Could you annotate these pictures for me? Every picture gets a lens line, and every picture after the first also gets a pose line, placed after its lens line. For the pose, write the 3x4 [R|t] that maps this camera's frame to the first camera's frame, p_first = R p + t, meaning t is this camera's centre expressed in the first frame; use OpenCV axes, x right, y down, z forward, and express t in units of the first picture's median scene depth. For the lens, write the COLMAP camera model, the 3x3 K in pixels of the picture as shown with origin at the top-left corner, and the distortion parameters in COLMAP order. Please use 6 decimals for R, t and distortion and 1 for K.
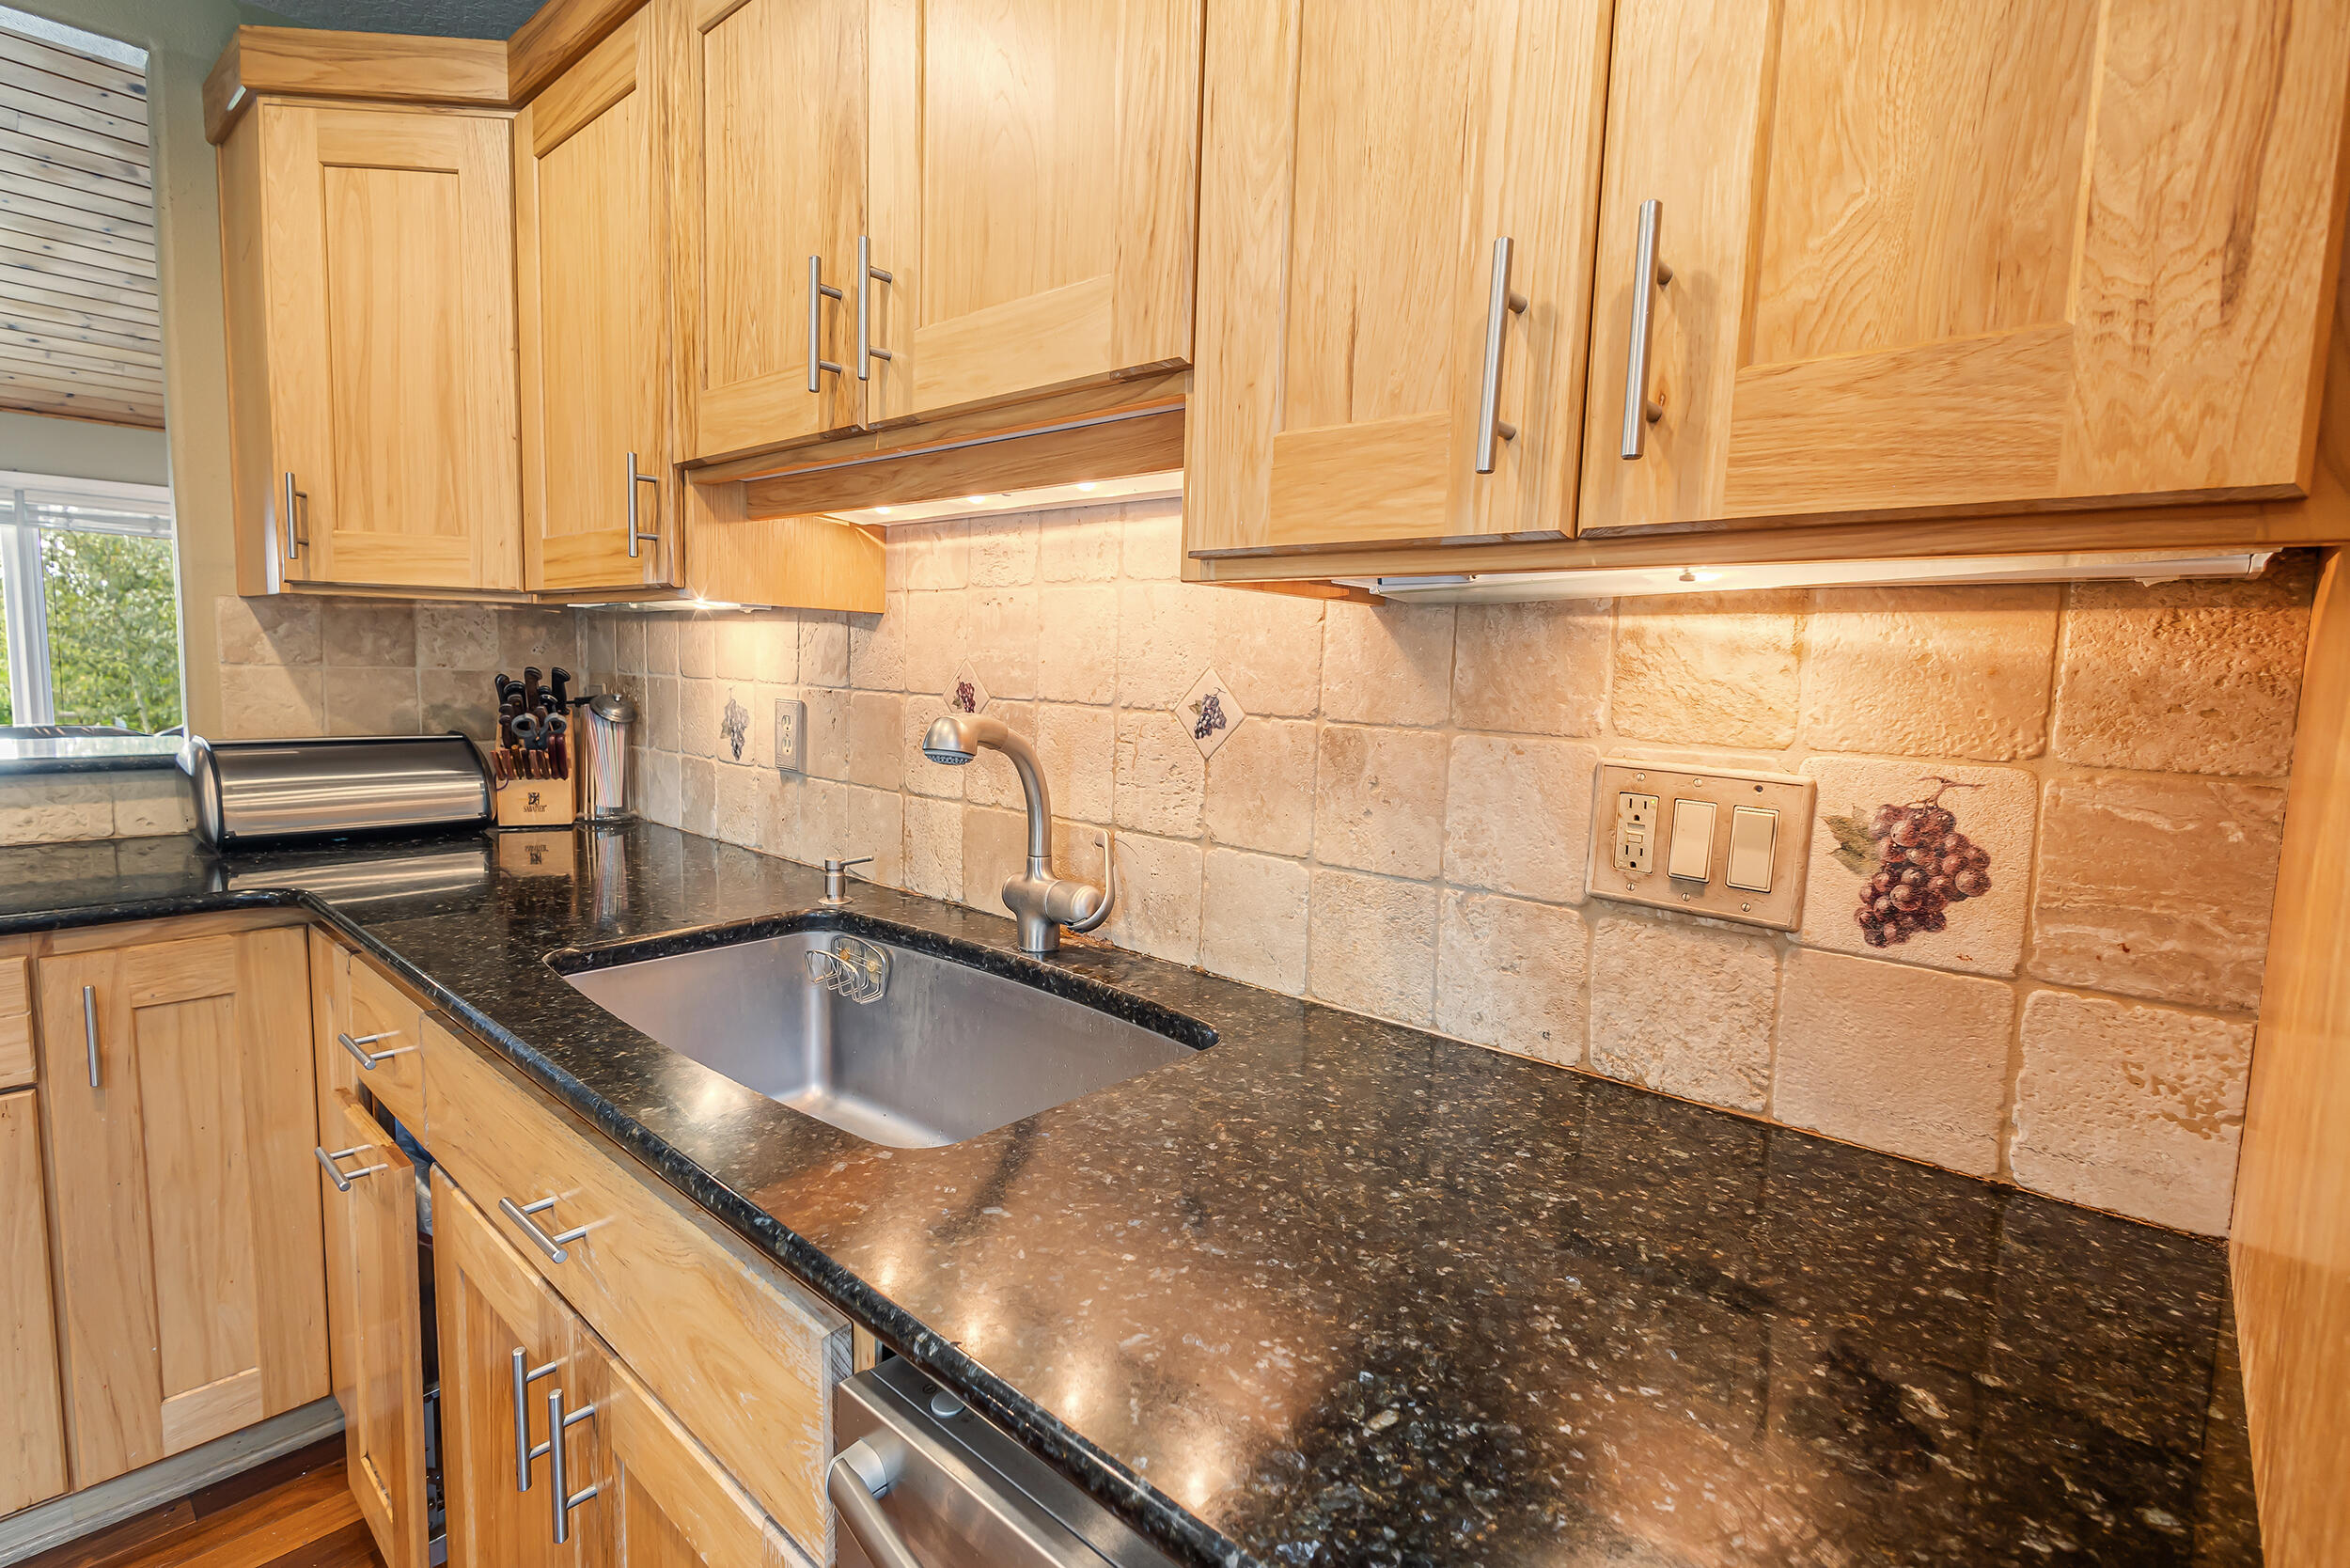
lens RADIAL K [[1106.5, 0, 1177.3], [0, 1106.5, 779.7], [0, 0, 1]] dist [0.008079, 0.000954]
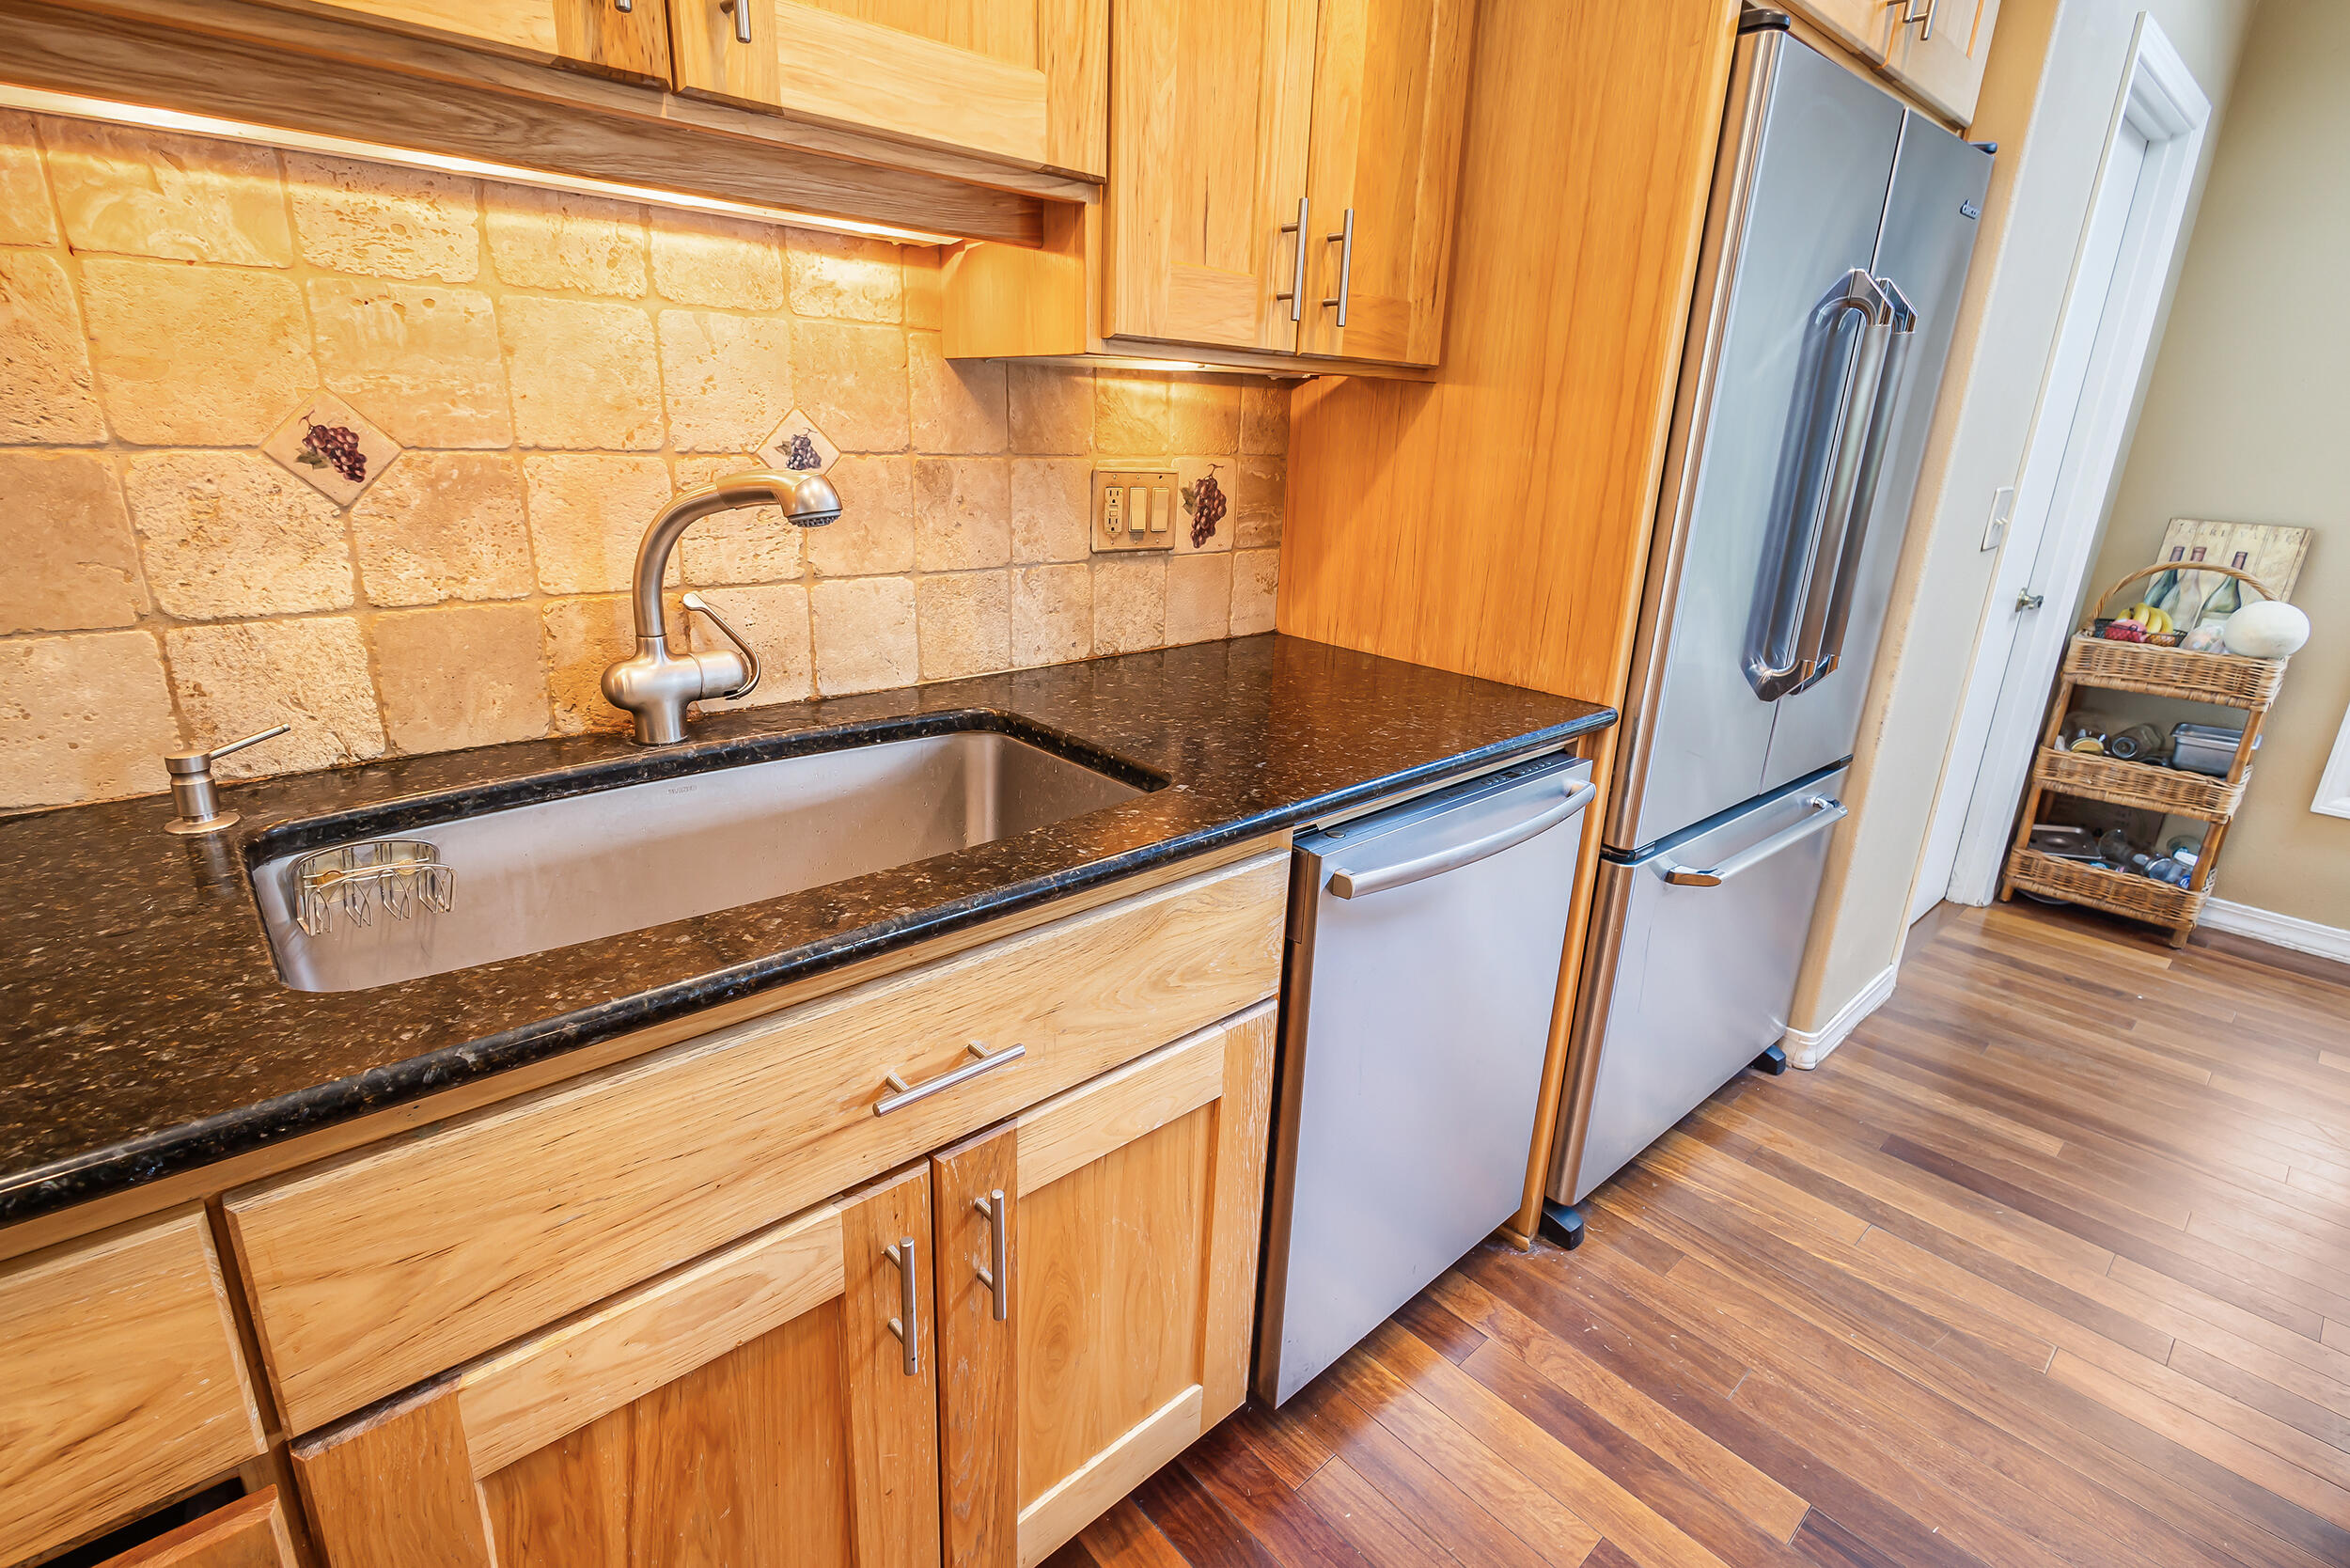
lens RADIAL K [[1106.5, 0, 1169.4], [0, 1106.5, 779.5], [0, 0, 1]] dist [0.008079, 0.000954]
pose [[0.103967, -0.333269, 0.937082, -1.283549], [0.071256, 0.942263, 0.327206, -0.110742], [-0.992025, 0.032754, 0.121711, 0.675320]]
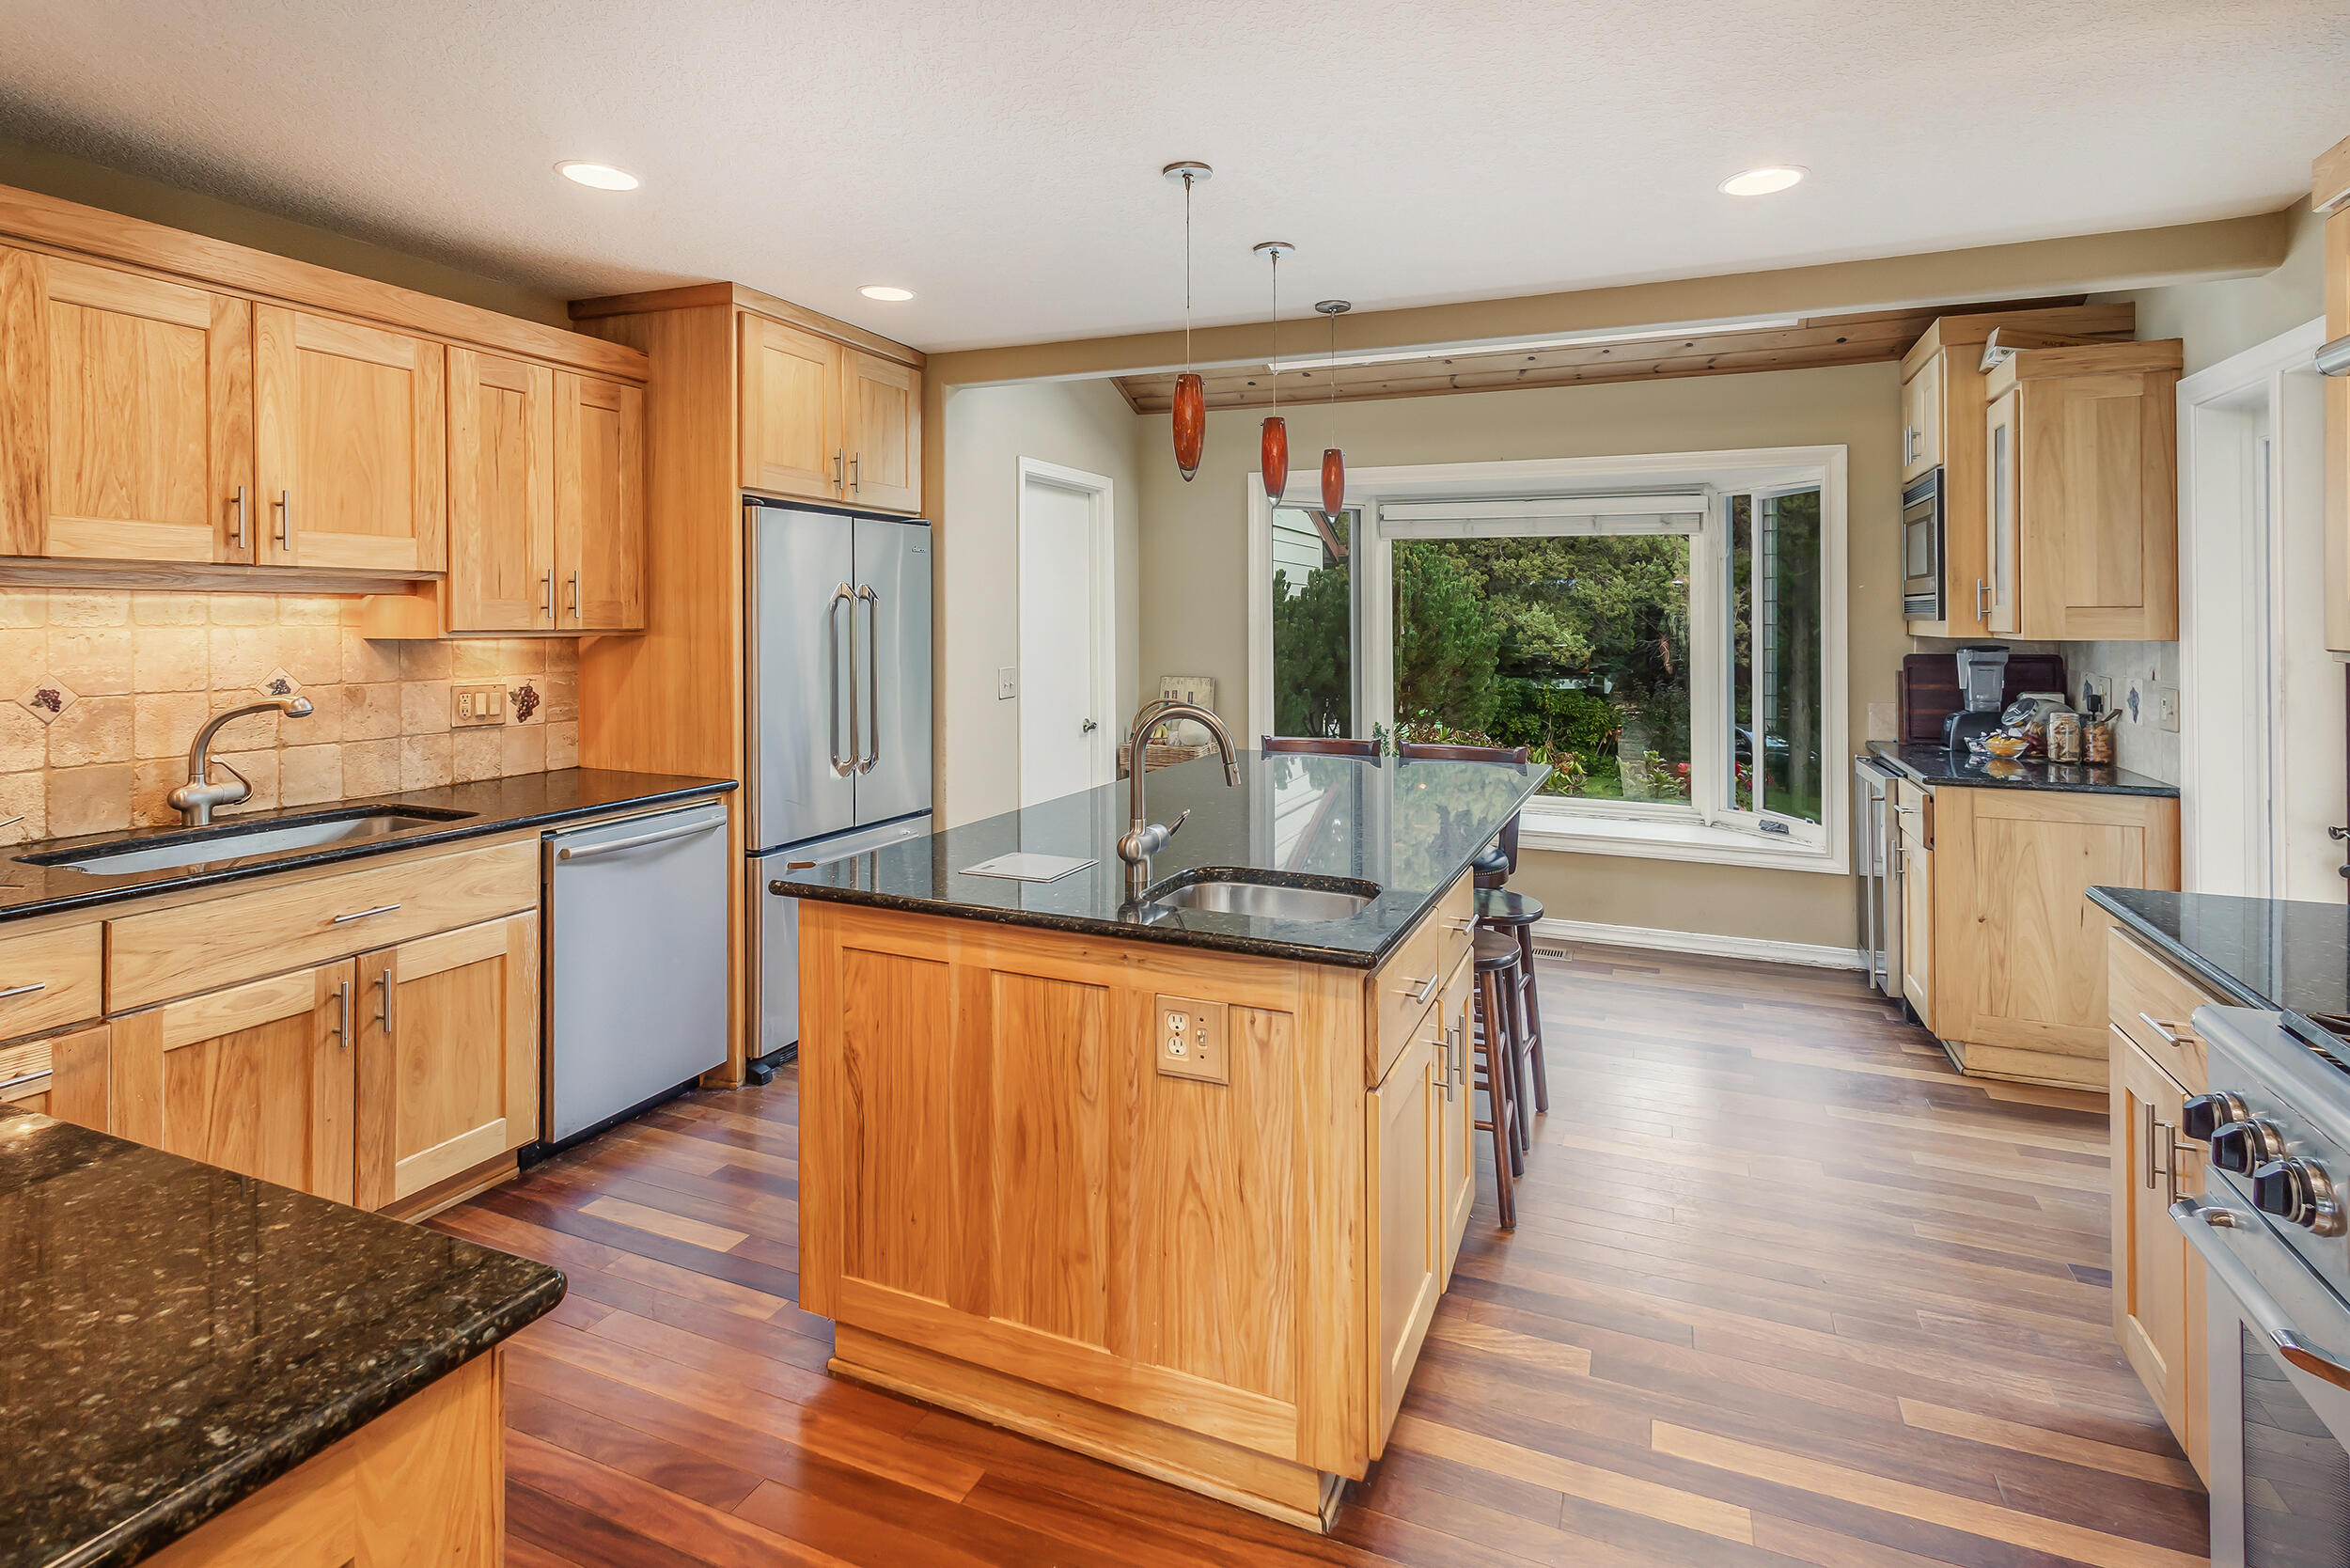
lens RADIAL K [[1173.4, 0, 1174.9], [0, 1173.4, 629.9], [0, 0, 1]] dist [0.006738, 0.000134]
pose [[-0.324658, -0.041990, 0.944899, -3.447644], [0.085109, 0.993664, 0.073400, -0.243739], [-0.941994, 0.104249, -0.319028, 0.082116]]
